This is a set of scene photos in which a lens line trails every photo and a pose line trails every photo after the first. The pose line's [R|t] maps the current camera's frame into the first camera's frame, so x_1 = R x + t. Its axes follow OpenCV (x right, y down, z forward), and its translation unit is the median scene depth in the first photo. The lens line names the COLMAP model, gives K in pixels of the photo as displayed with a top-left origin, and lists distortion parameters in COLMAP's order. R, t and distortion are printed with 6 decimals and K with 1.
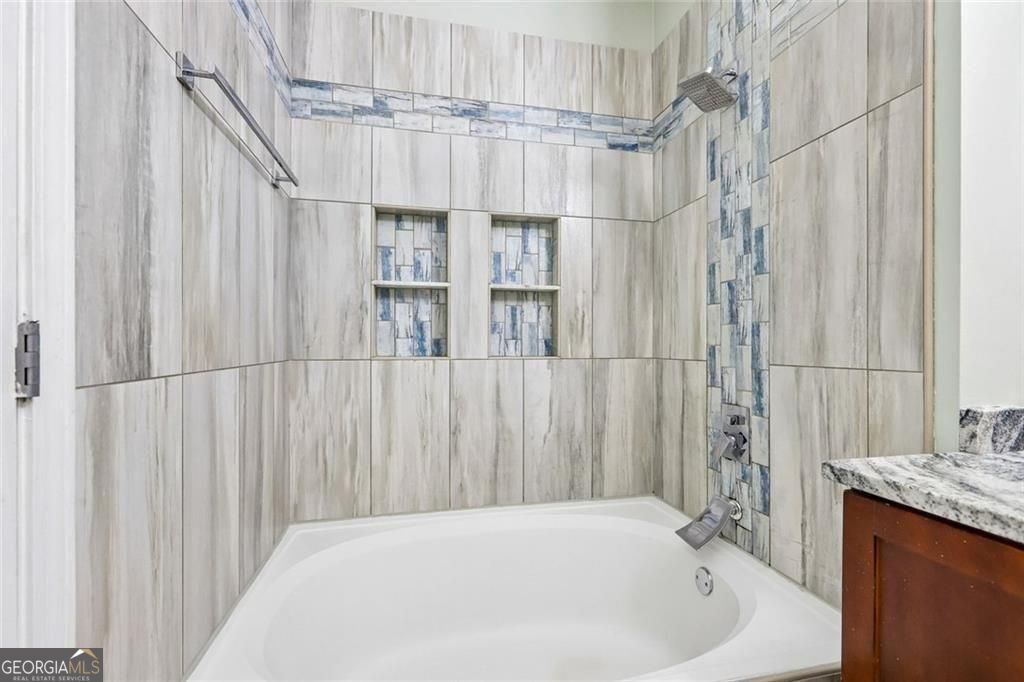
lens RADIAL K [[460.0, 0, 511.1], [0, 460.0, 343.8], [0, 0, 1]] dist [0.003595, -0.000287]
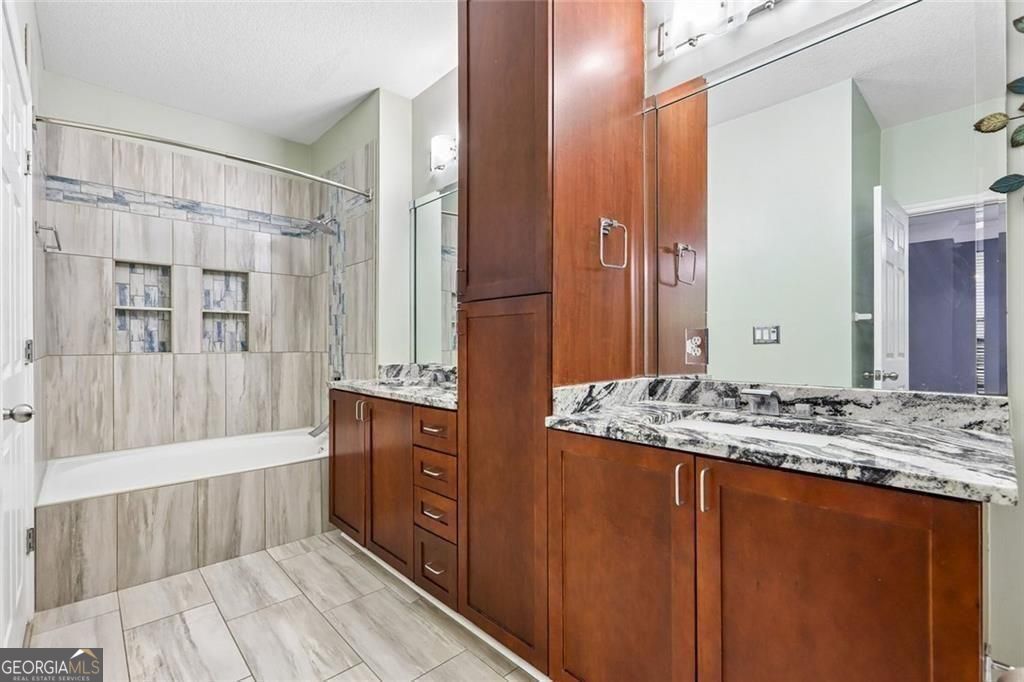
lens RADIAL K [[460.0, 0, 515.6], [0, 460.0, 343.5], [0, 0, 1]] dist [0.003595, -0.000287]
pose [[0.858162, -0.004142, 0.513362, 0.075780], [0.001567, 0.999984, 0.005448, -0.011054], [-0.513376, -0.003871, 0.858155, -1.074466]]
